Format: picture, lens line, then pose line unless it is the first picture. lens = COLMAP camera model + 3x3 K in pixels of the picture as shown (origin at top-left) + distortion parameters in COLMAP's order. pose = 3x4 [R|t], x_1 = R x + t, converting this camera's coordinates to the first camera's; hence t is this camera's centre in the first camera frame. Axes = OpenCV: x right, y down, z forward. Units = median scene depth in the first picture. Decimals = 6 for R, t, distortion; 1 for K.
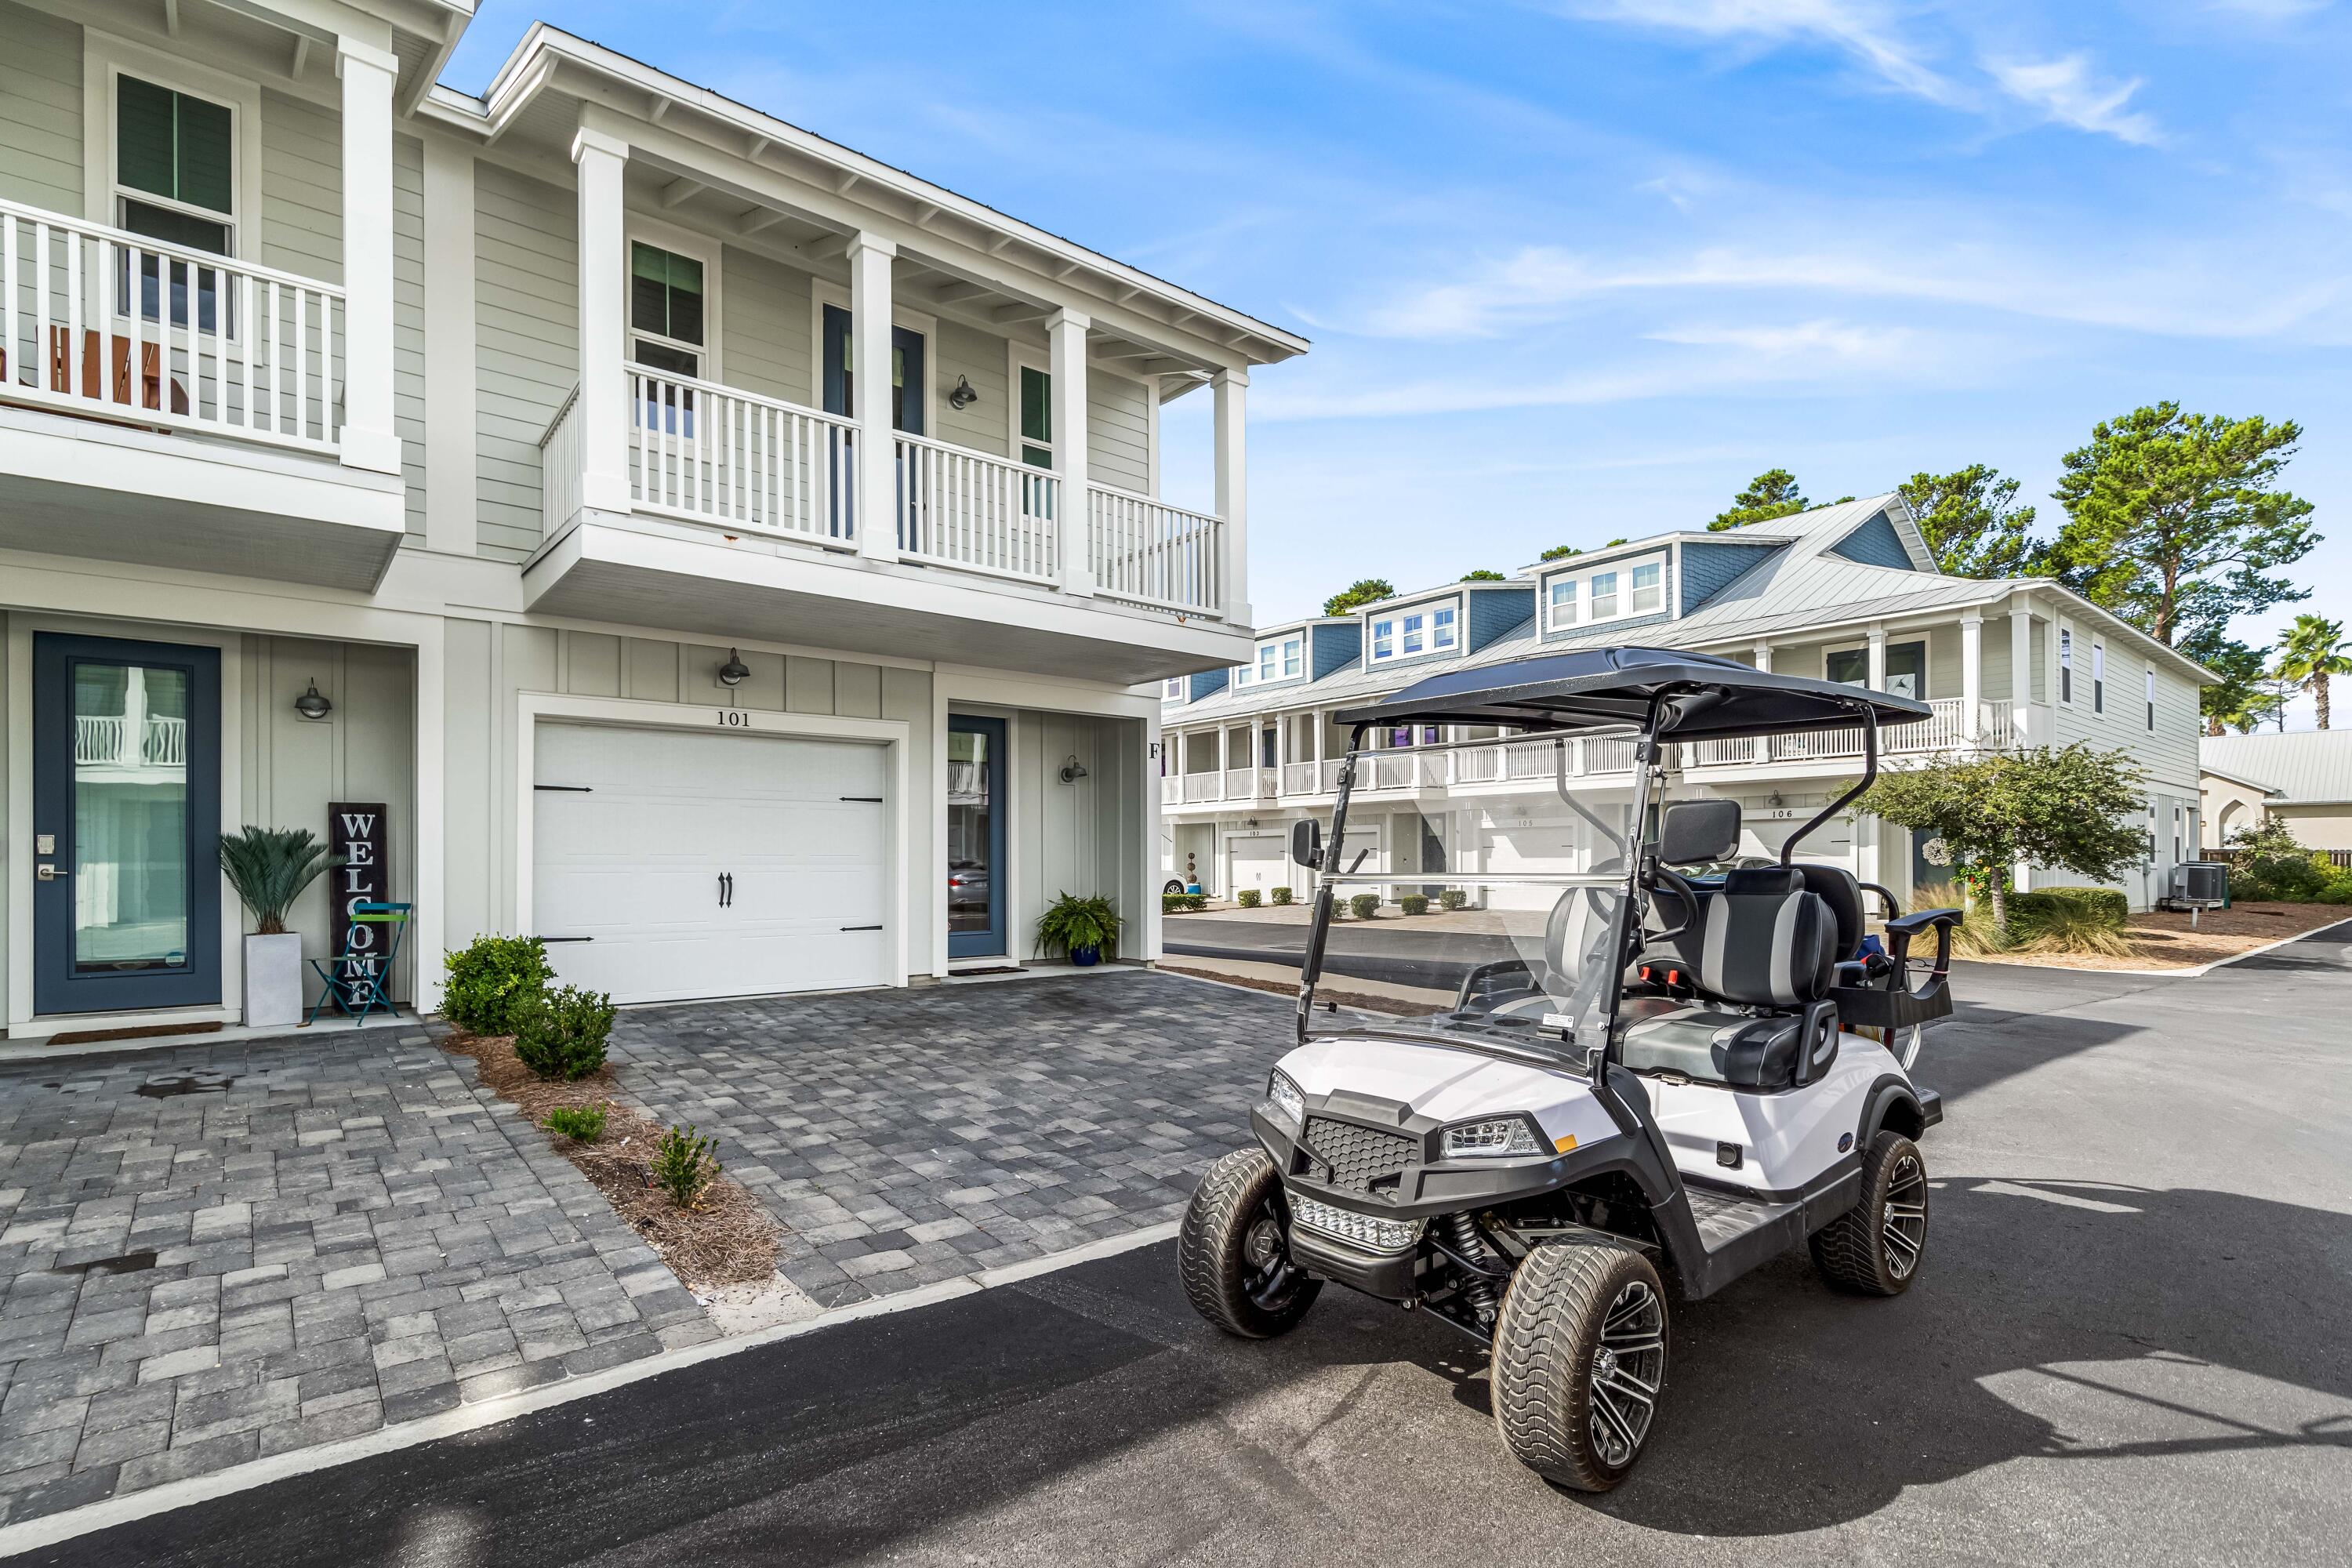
lens RADIAL K [[1093.4, 0, 1129.6], [0, 1093.4, 785.8], [0, 0, 1]] dist [-0.000804, 0.000146]
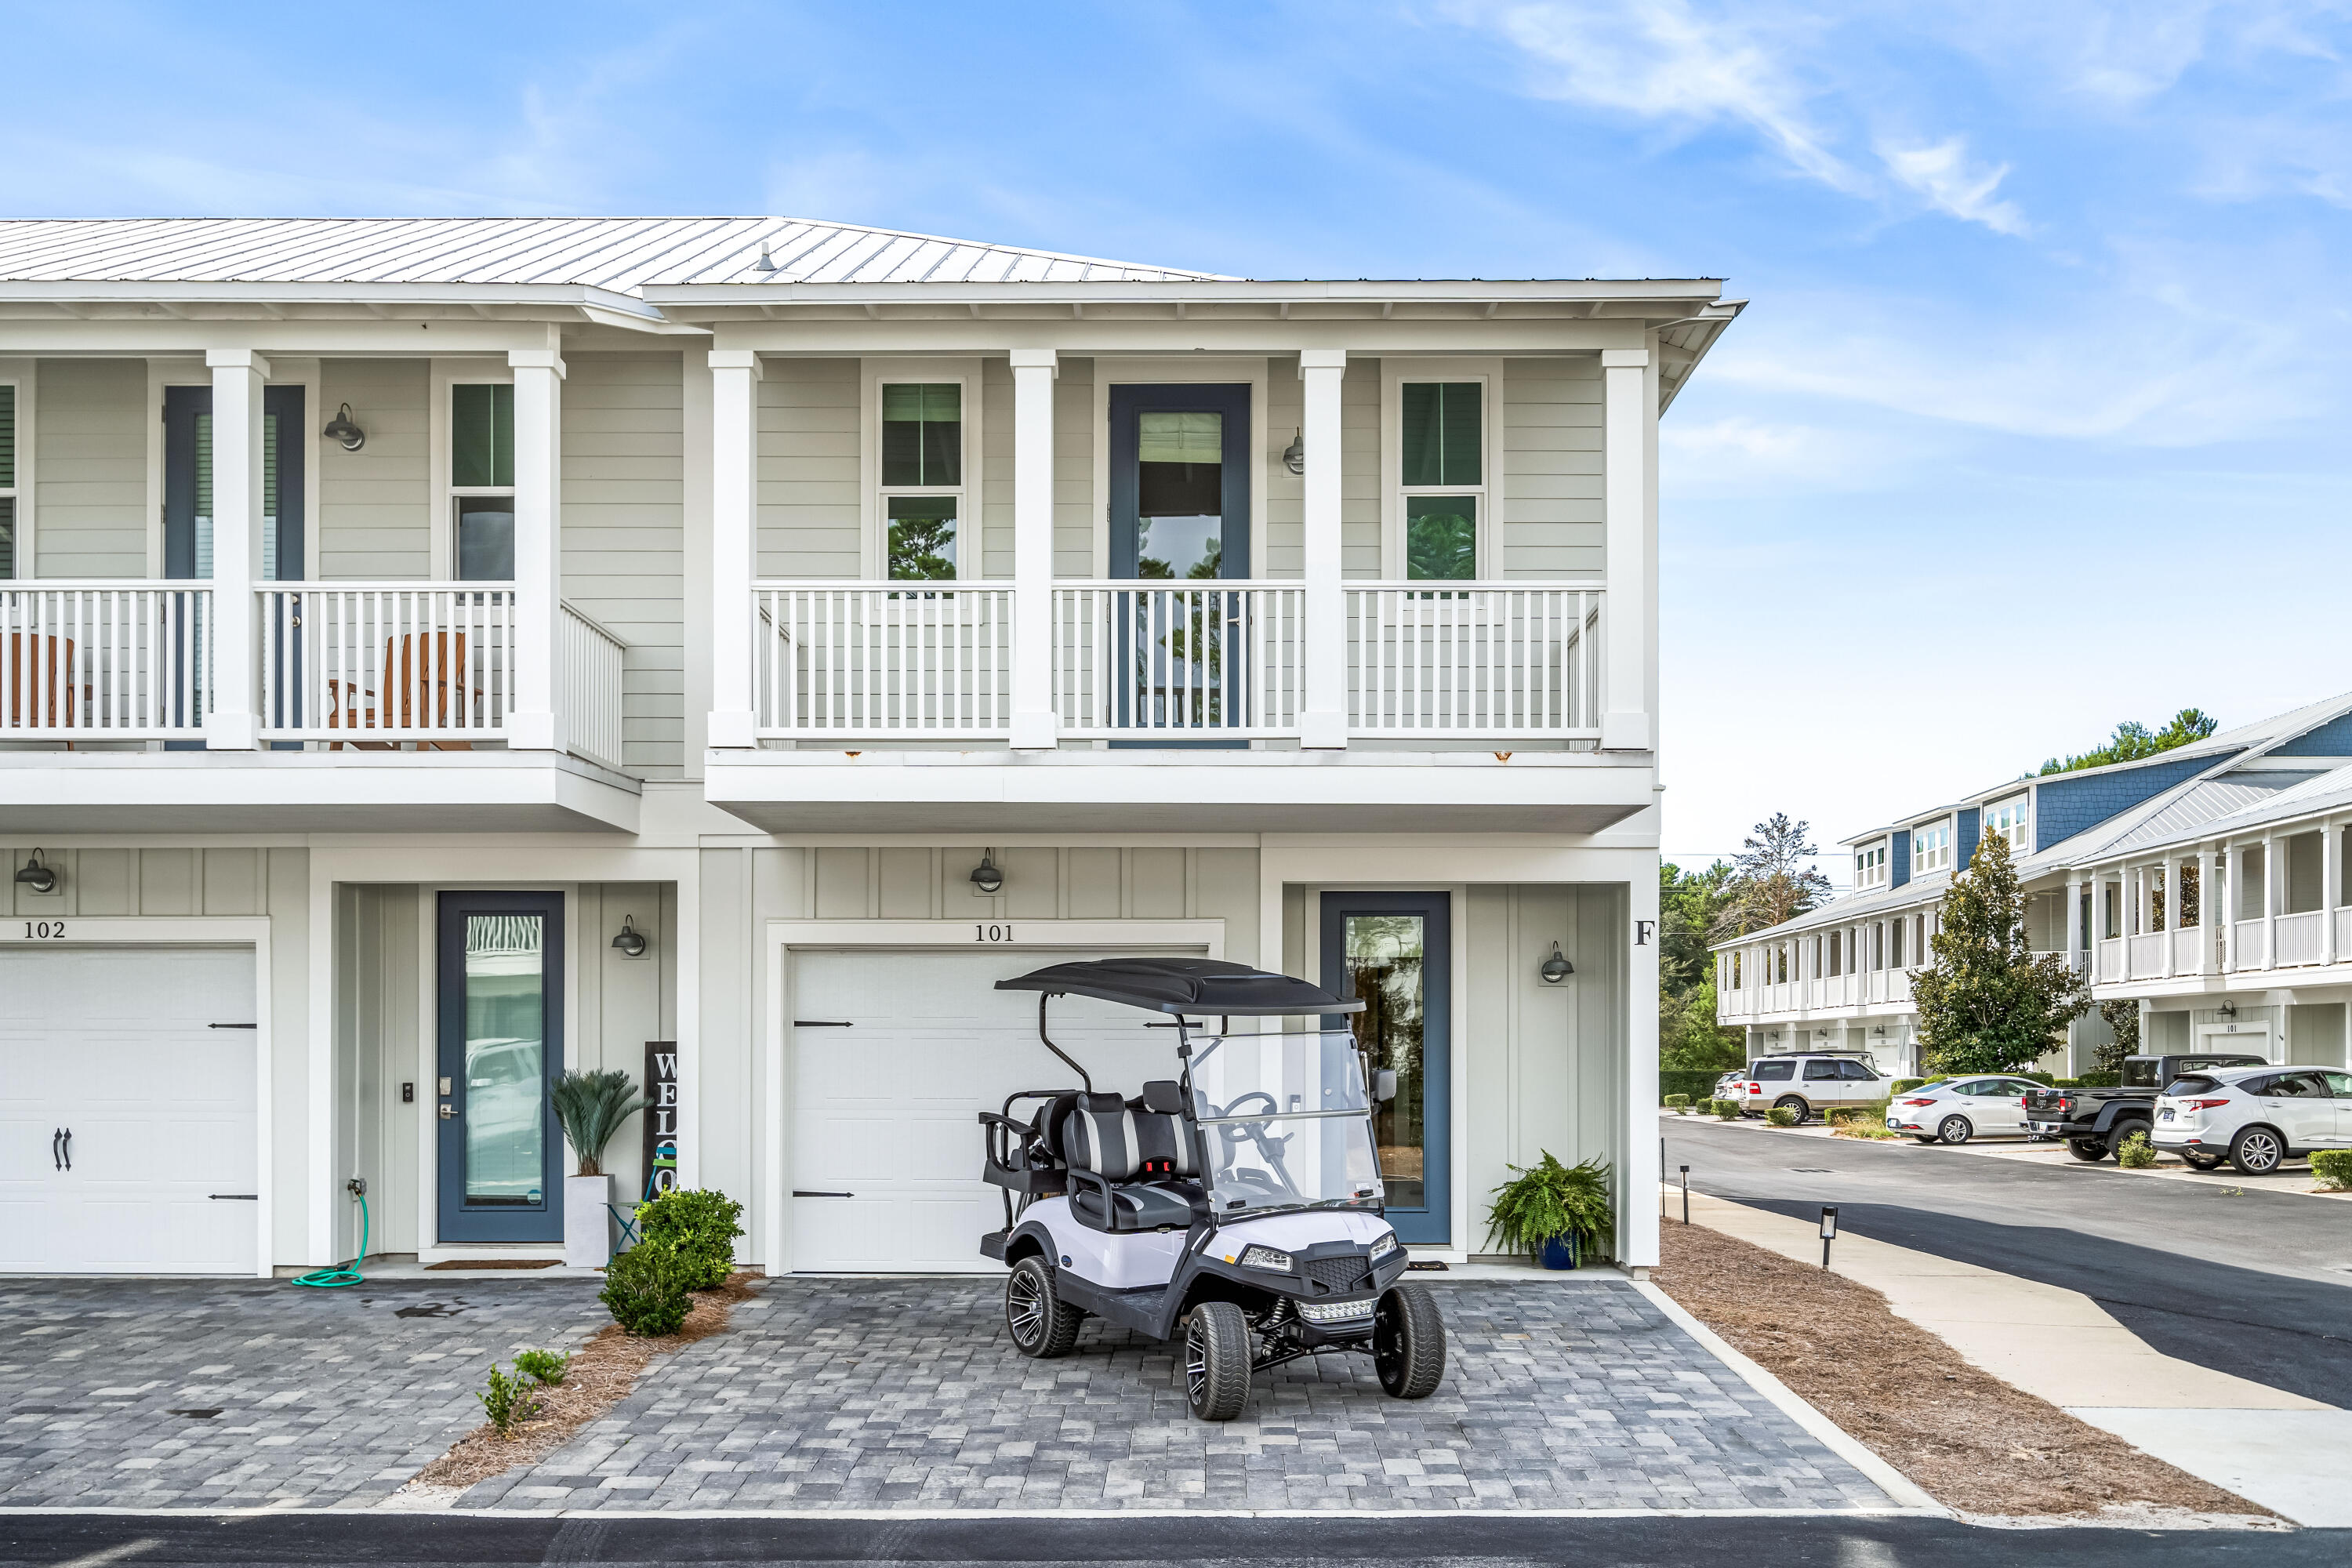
lens RADIAL K [[2041.1, 0, 1177.3], [0, 2041.1, 882.1], [0, 0, 1]] dist [-0.000644, -0.019216]
pose [[0.782221, -0.050137, -0.620980, 1.106300], [0.040567, 0.998740, -0.029536, -0.077210], [0.621678, -0.002088, 0.783270, -0.177852]]
